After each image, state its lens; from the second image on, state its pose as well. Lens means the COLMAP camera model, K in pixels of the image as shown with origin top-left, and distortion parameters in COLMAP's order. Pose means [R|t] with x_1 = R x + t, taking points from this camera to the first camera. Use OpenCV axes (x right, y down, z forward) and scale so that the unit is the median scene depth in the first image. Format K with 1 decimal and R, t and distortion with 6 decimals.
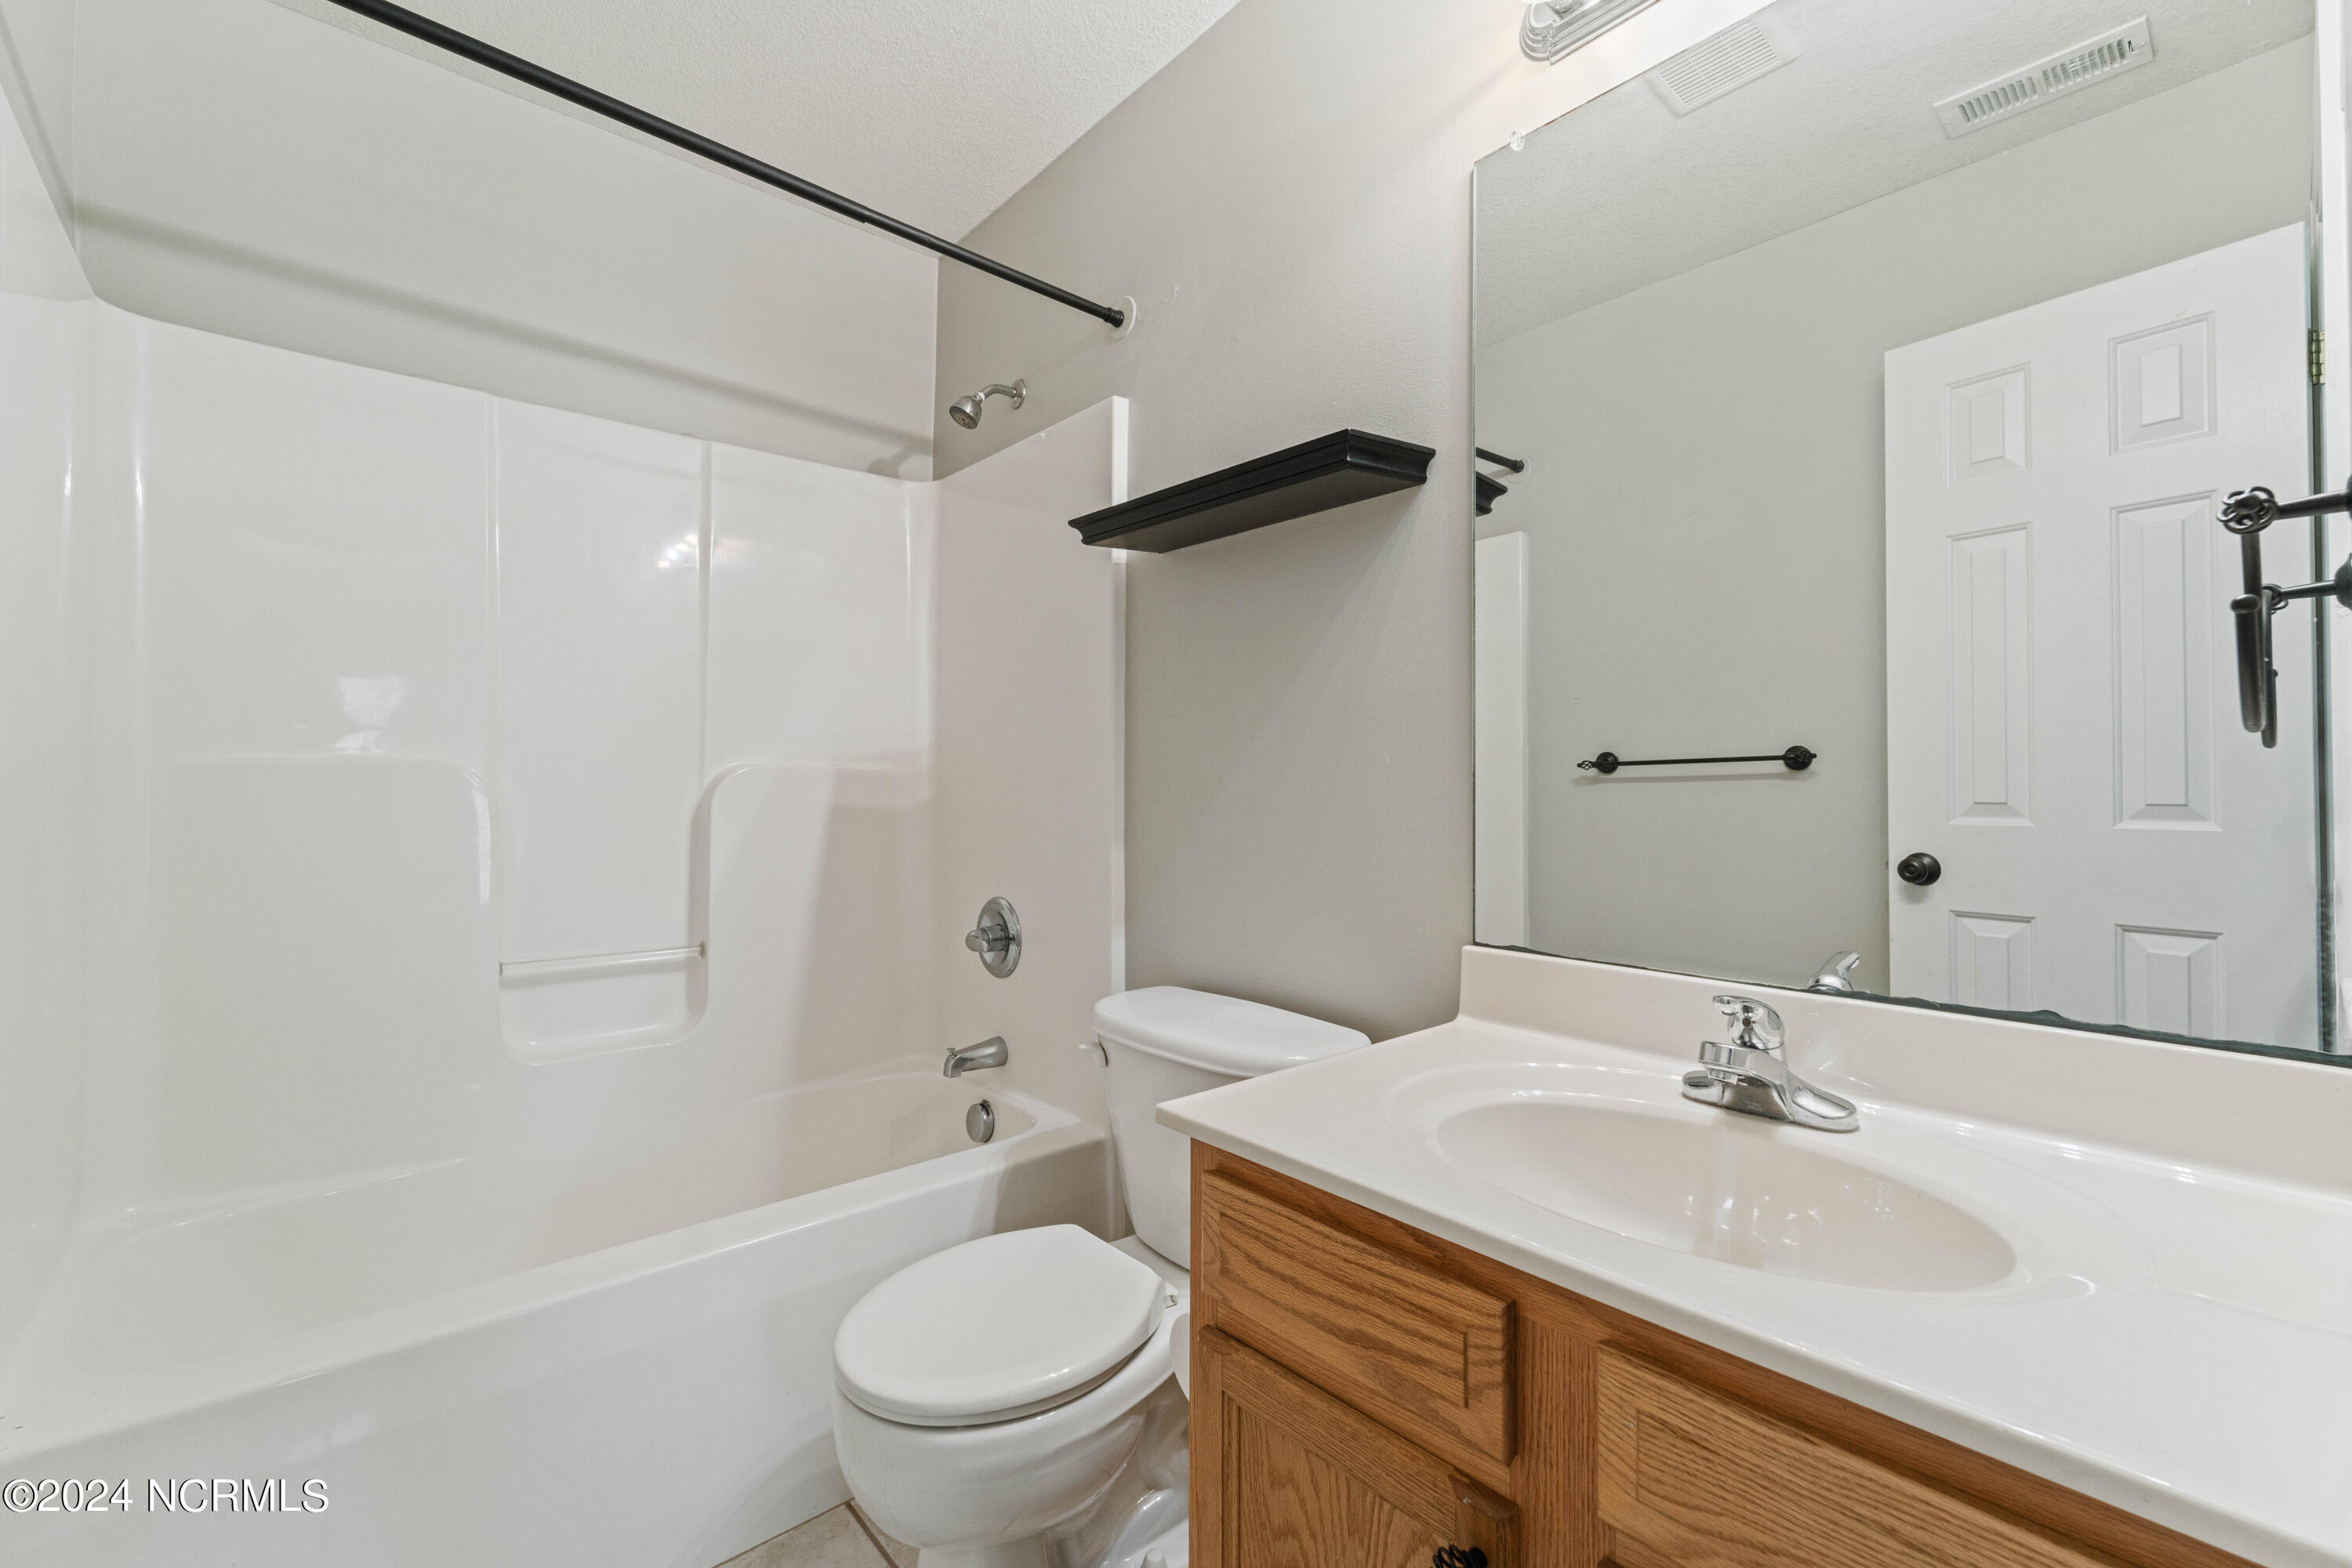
lens RADIAL K [[956.0, 0, 1173.1], [0, 956.0, 767.4], [0, 0, 1]] dist [0.005078, -0.000507]
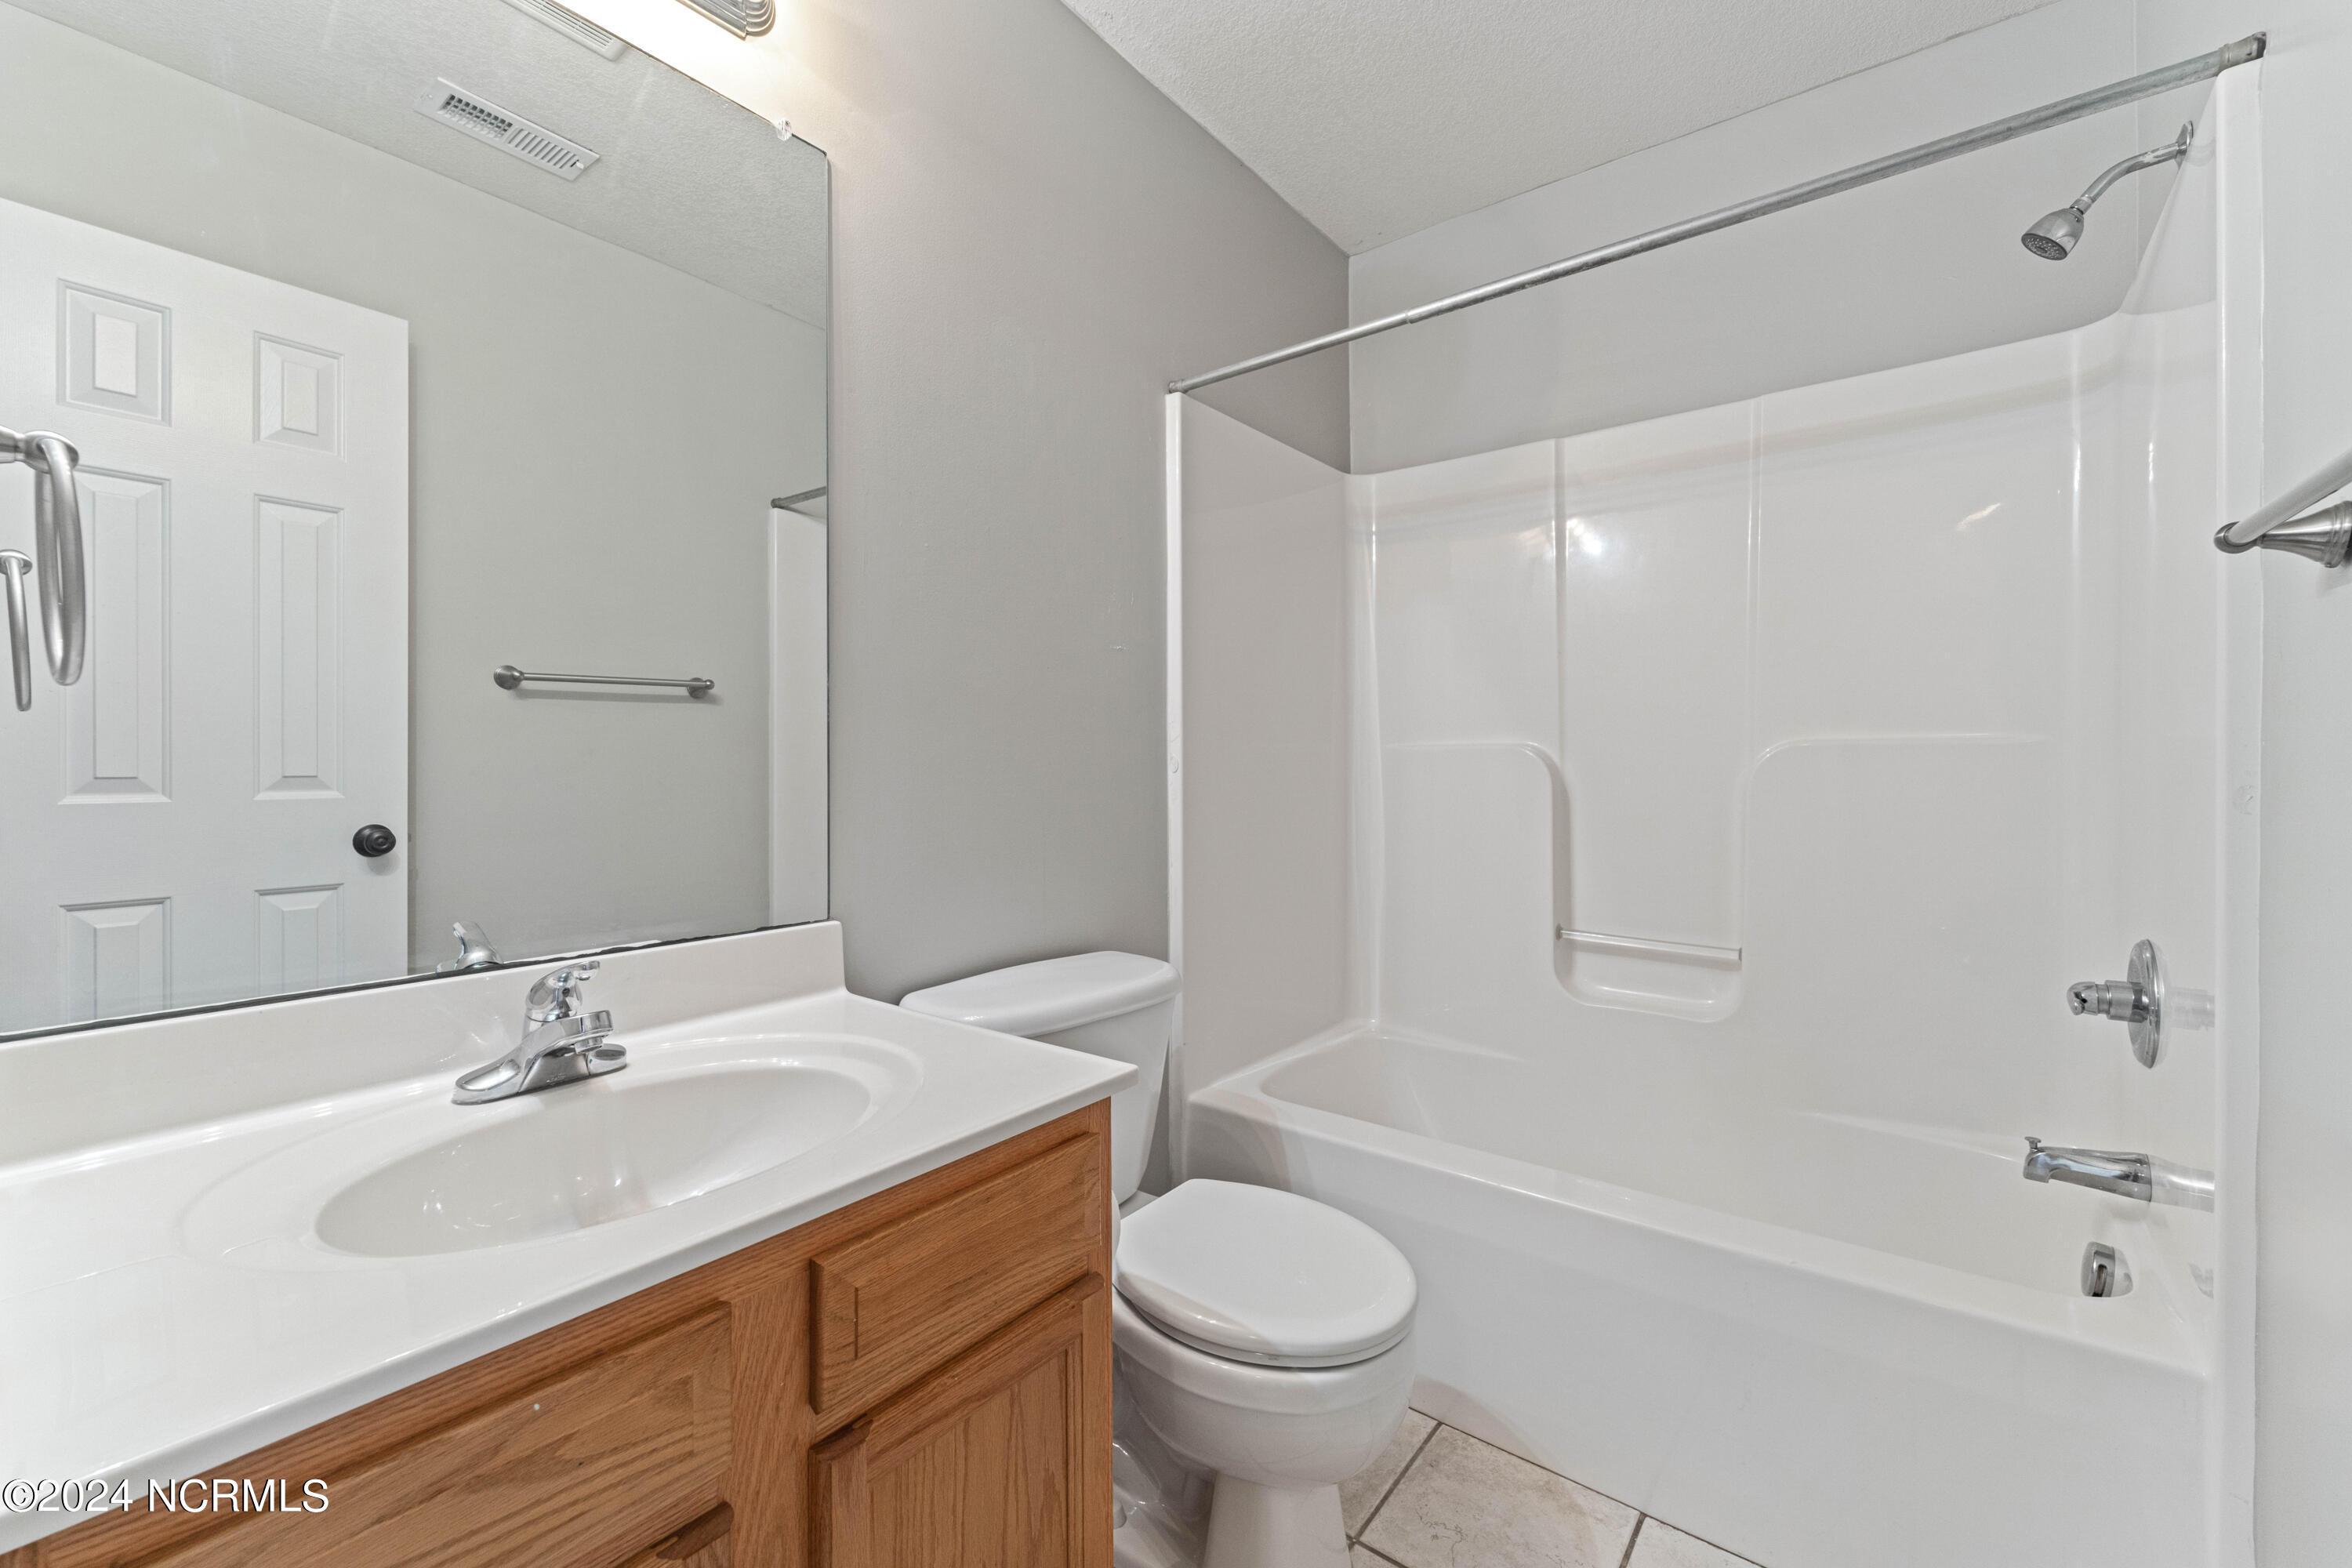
lens RADIAL K [[941.9, 0, 1118.3], [0, 941.9, 779.5], [0, 0, 1]] dist [-0.000031, -0.000726]
pose [[-0.170110, -0.021825, 0.985183, -0.261228], [-0.016912, 0.999672, 0.019226, 0.007800], [-0.985280, -0.013391, -0.170423, 0.336664]]
